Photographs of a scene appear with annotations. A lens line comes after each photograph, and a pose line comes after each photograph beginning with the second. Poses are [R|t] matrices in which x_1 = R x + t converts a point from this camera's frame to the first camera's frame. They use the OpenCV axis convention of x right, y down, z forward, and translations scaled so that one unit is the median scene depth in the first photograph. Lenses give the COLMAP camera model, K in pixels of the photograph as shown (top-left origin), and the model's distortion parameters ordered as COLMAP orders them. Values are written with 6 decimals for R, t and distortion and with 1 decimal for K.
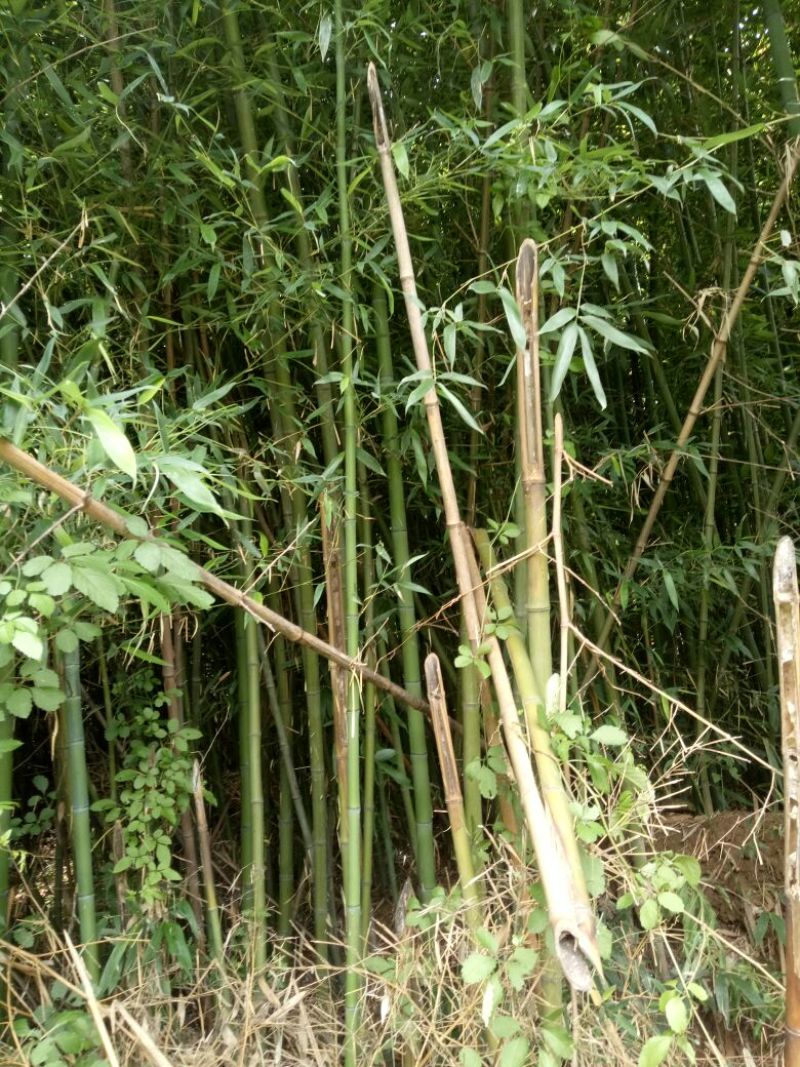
lens RADIAL K [[791.0, 0, 400.8], [0, 791.0, 540.8], [0, 0, 1]] dist [0.019302, -0.002059]
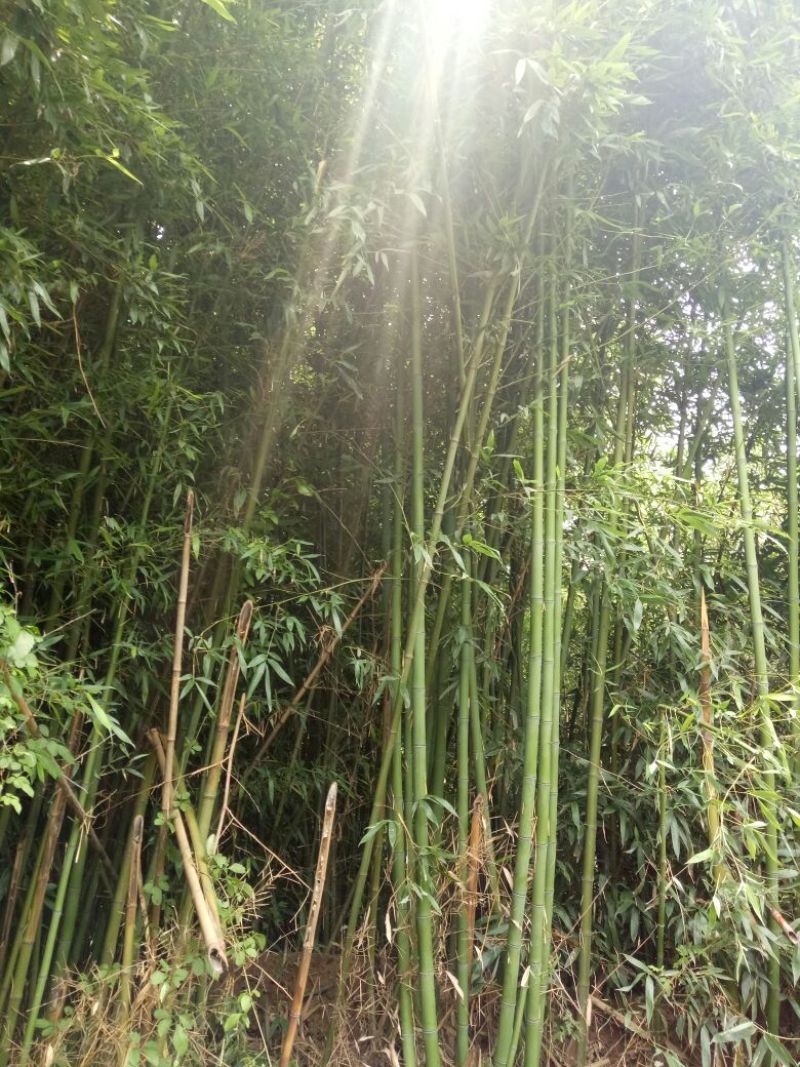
lens RADIAL K [[791.0, 0, 400.8], [0, 791.0, 540.8], [0, 0, 1]] dist [0.019302, -0.002059]
pose [[0.855822, 0.272940, 0.439400, -0.456976], [-0.171409, 0.951106, -0.256938, -0.089300], [-0.488044, 0.144576, 0.860762, -0.972056]]
